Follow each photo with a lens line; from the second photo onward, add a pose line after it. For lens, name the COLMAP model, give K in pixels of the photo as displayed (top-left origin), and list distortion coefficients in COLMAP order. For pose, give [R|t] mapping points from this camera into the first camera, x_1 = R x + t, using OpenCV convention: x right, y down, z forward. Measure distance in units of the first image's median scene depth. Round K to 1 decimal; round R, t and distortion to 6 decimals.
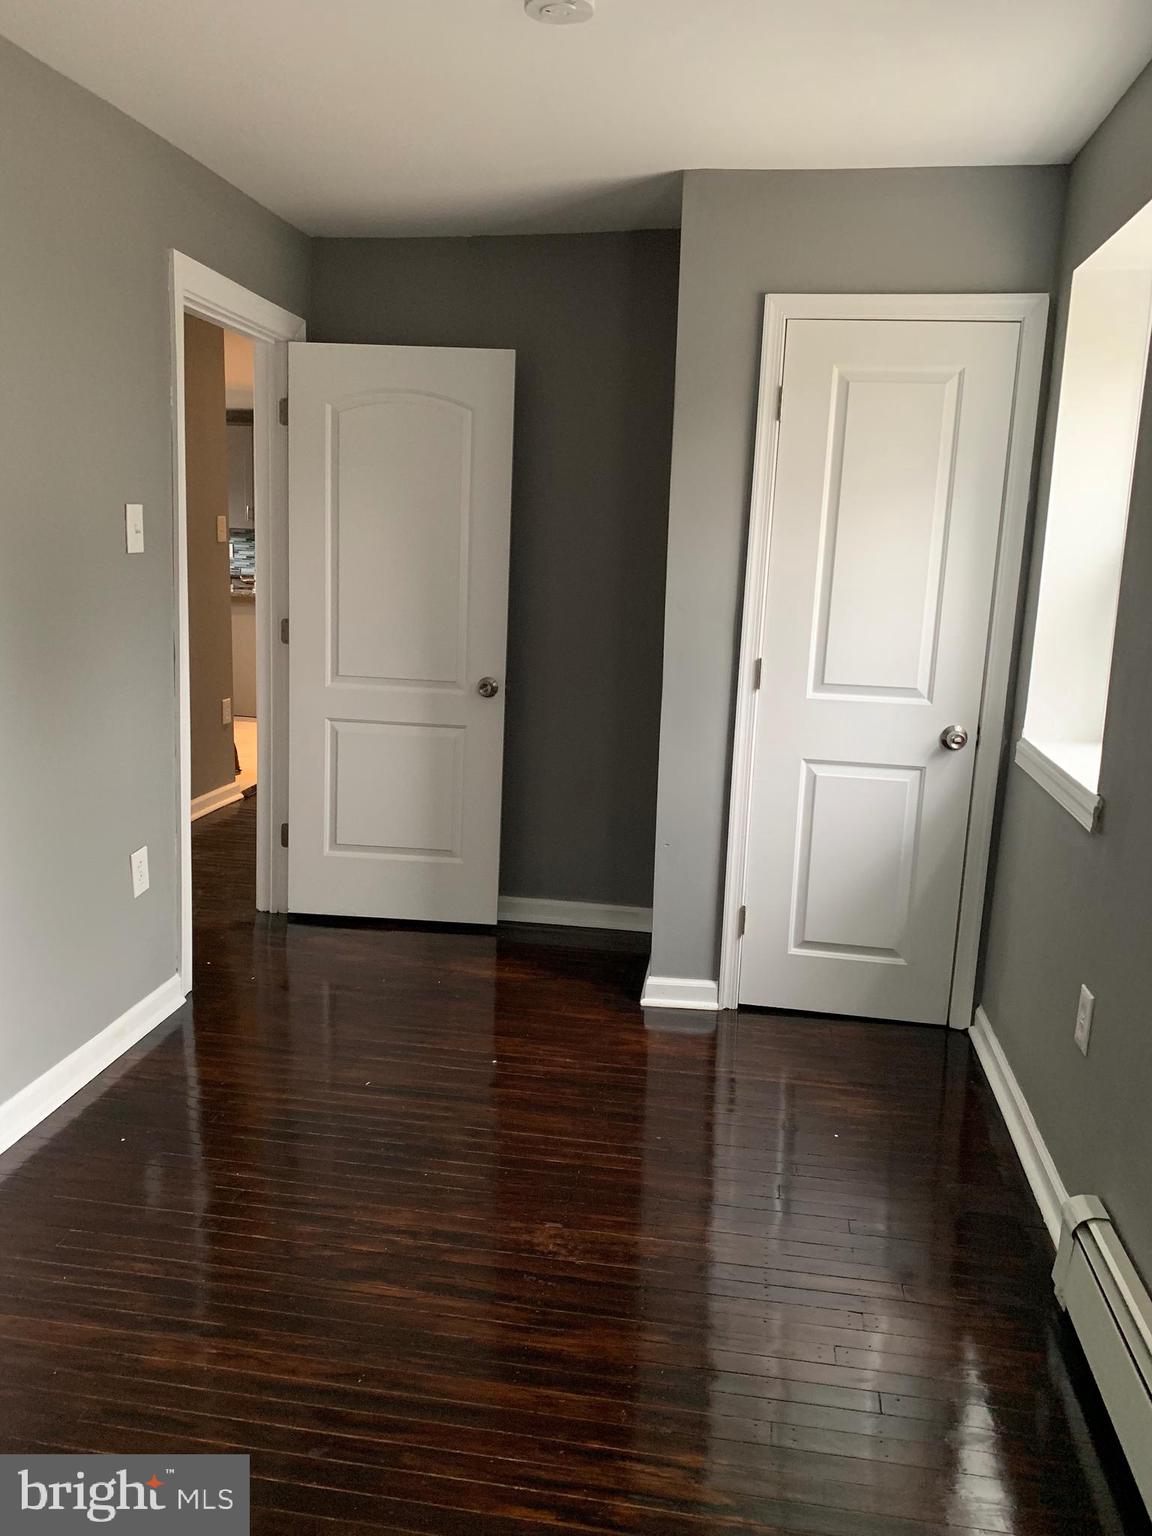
lens RADIAL K [[1208.7, 0, 574.6], [0, 1208.7, 764.2], [0, 0, 1]] dist [0.137680, -0.296283]
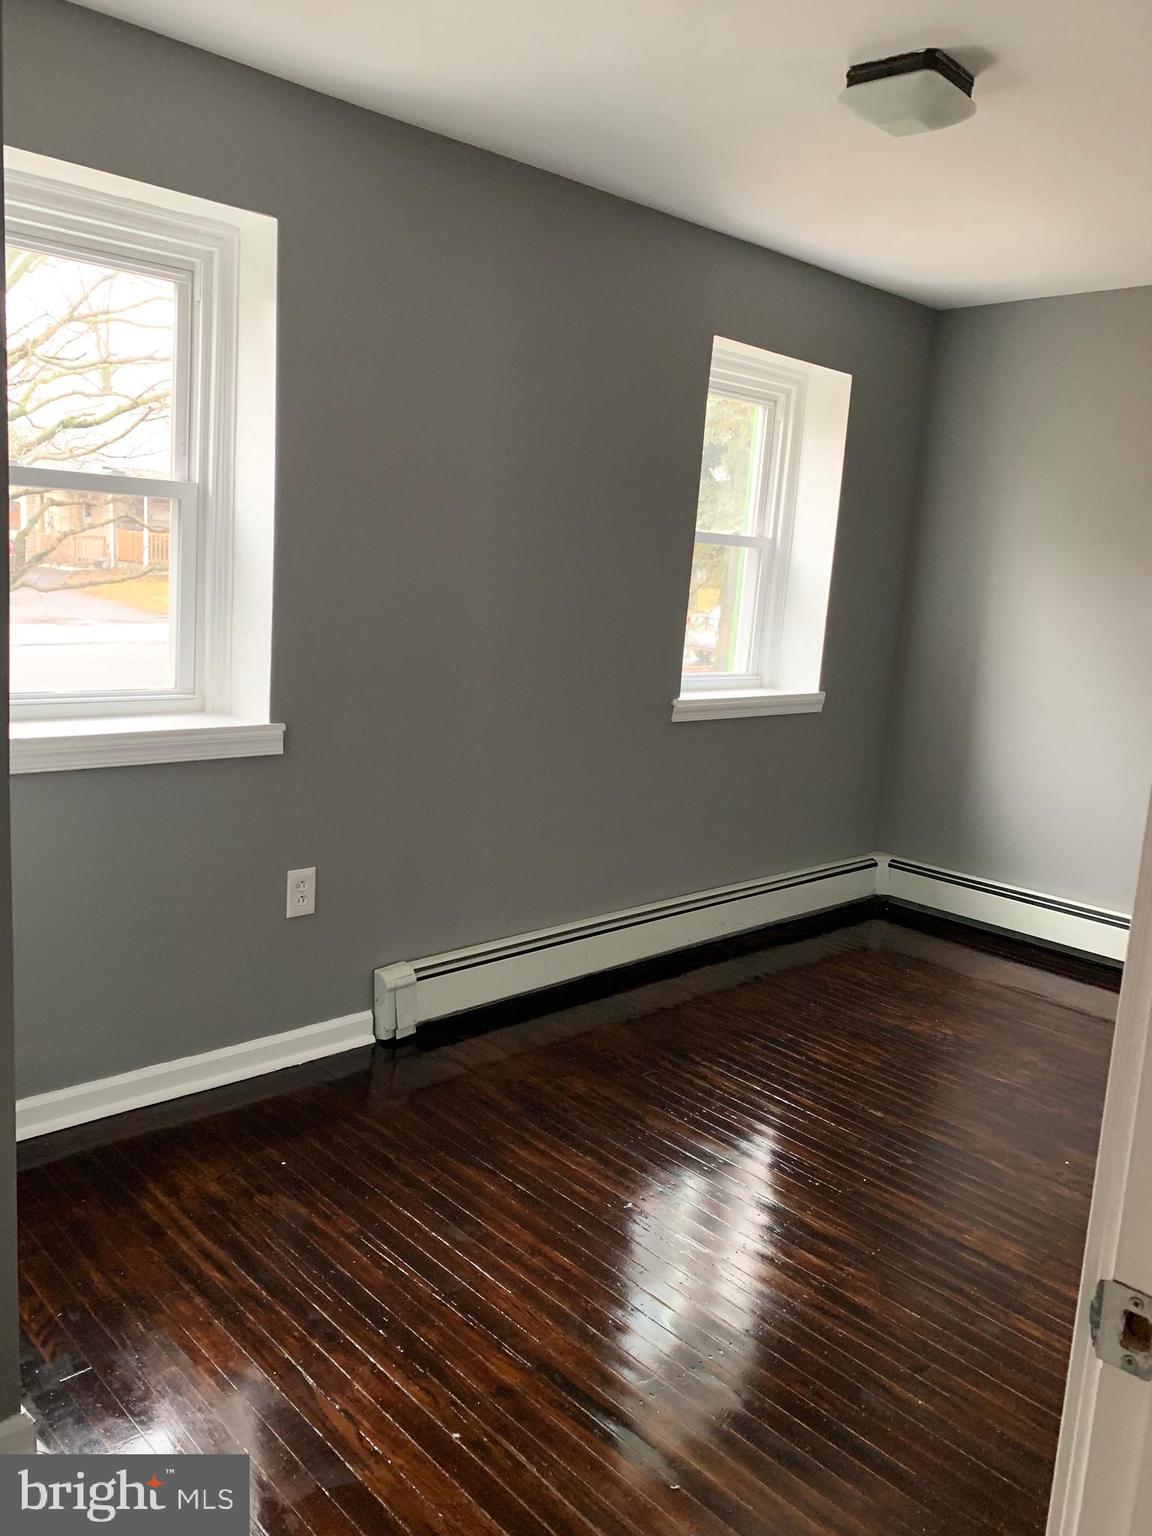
lens RADIAL K [[1208.7, 0, 574.6], [0, 1208.7, 764.2], [0, 0, 1]] dist [0.137680, -0.296283]
pose [[-0.792723, -0.205268, 0.573982, -0.509274], [0.003192, 0.940189, 0.340639, -0.345530], [-0.609574, 0.271864, -0.744654, 1.745510]]
